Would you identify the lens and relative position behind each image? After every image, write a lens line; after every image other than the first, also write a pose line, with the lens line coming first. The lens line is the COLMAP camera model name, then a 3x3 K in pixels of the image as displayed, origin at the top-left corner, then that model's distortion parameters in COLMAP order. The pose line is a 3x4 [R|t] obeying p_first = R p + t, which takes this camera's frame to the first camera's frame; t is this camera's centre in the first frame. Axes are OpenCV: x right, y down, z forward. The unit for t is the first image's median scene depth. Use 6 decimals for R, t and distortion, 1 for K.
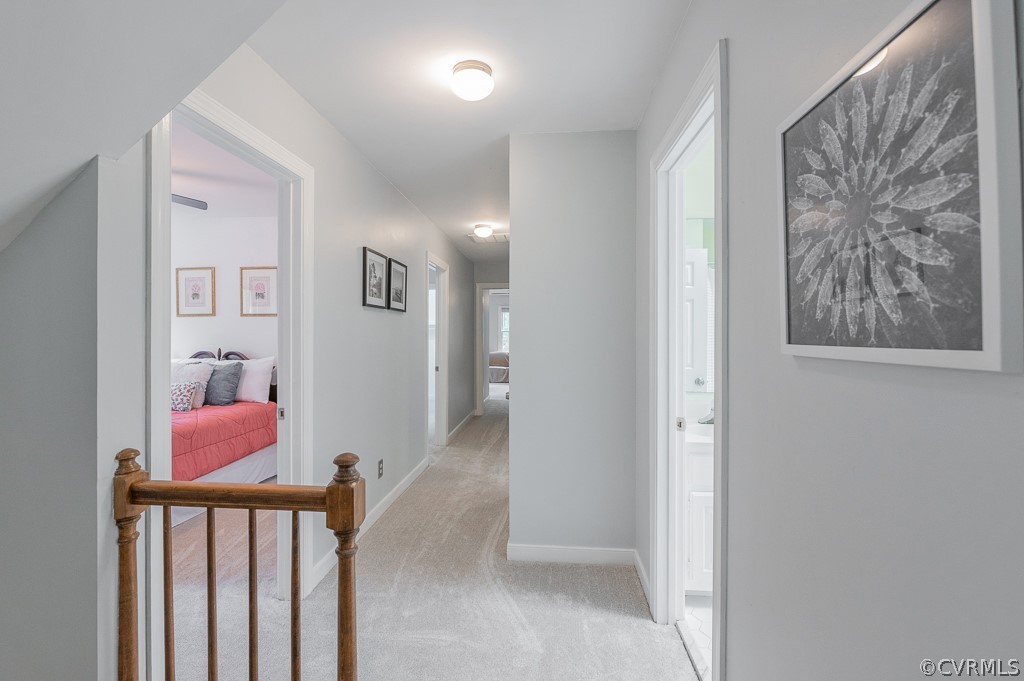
lens RADIAL K [[456.1, 0, 506.7], [0, 456.1, 333.2], [0, 0, 1]] dist [-0.003346, -0.001927]
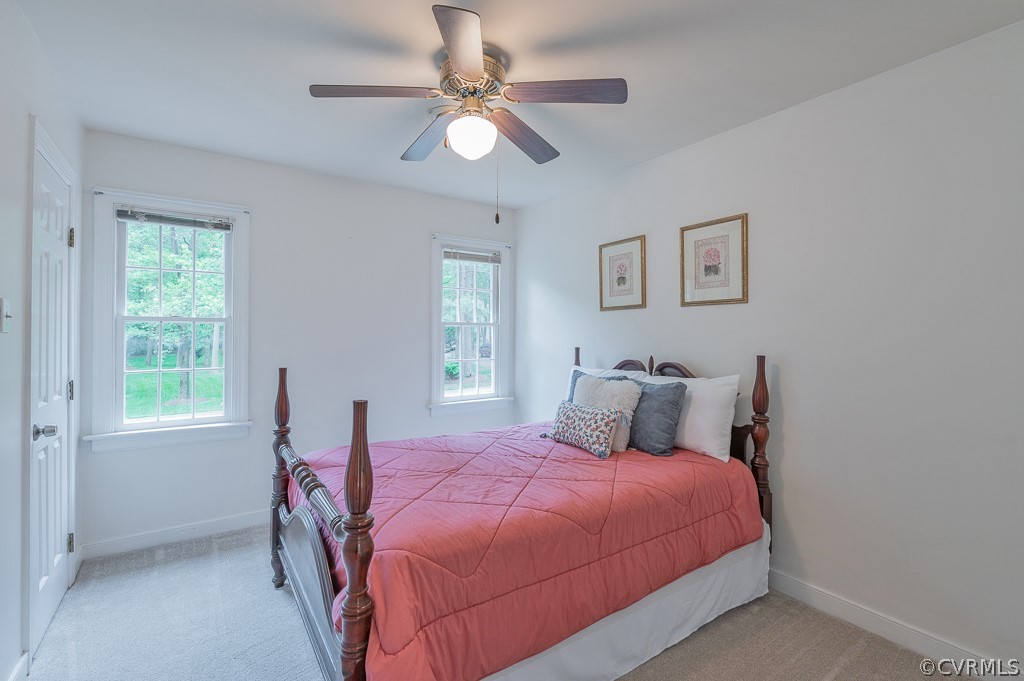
lens RADIAL K [[456.1, 0, 508.3], [0, 456.1, 333.3], [0, 0, 1]] dist [-0.003346, -0.001927]
pose [[0.641336, -0.001287, -0.767259, -0.274739], [0.000373, 0.999999, -0.001365, 0.000909], [0.767260, 0.000590, 0.641336, 0.446859]]
